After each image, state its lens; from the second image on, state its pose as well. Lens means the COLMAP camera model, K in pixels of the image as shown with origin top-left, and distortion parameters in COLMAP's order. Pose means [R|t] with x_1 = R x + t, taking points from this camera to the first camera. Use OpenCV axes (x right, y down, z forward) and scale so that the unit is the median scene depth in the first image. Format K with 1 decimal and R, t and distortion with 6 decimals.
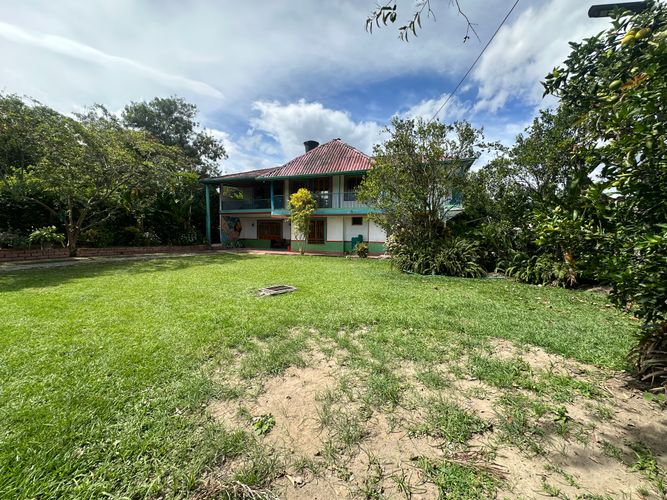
lens RADIAL K [[264.8, 0, 333.9], [0, 264.8, 249.5], [0, 0, 1]] dist [-0.002047, 0.000337]
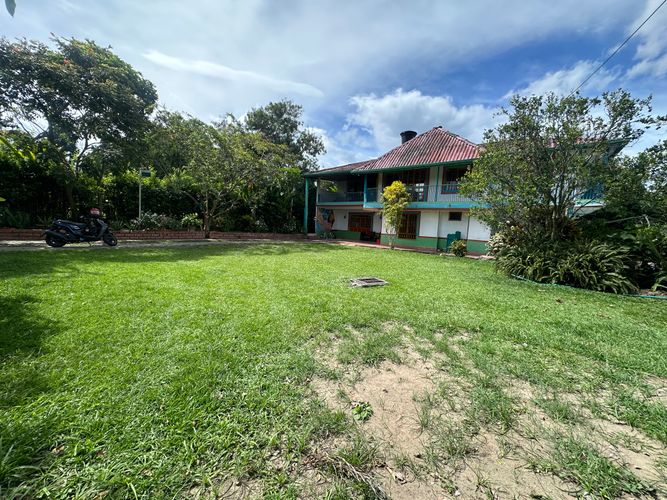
lens RADIAL K [[264.8, 0, 334.5], [0, 264.8, 249.8], [0, 0, 1]] dist [-0.002047, 0.000337]
pose [[0.946339, 0.068915, -0.315741, -0.015510], [-0.060640, 0.997511, 0.035971, 0.000428], [0.317434, -0.014894, 0.948163, -0.000892]]
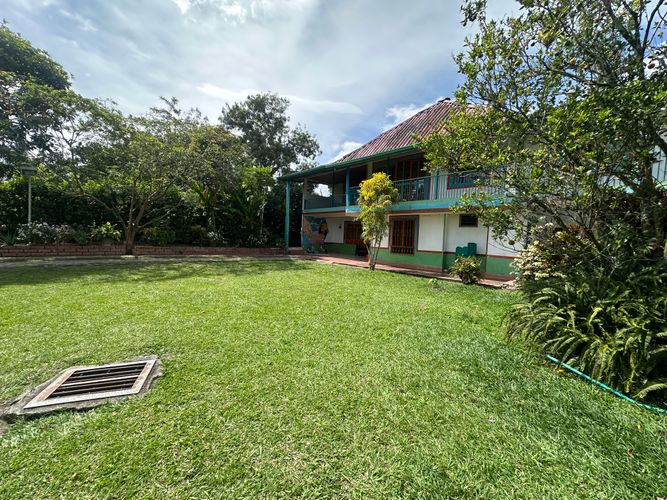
lens RADIAL K [[264.8, 0, 336.6], [0, 264.8, 247.8], [0, 0, 1]] dist [-0.002047, 0.000337]
pose [[0.895723, 0.043881, -0.442441, 0.139821], [-0.056337, 0.998299, -0.015043, -0.027357], [0.441028, 0.038400, 0.896671, 0.494348]]
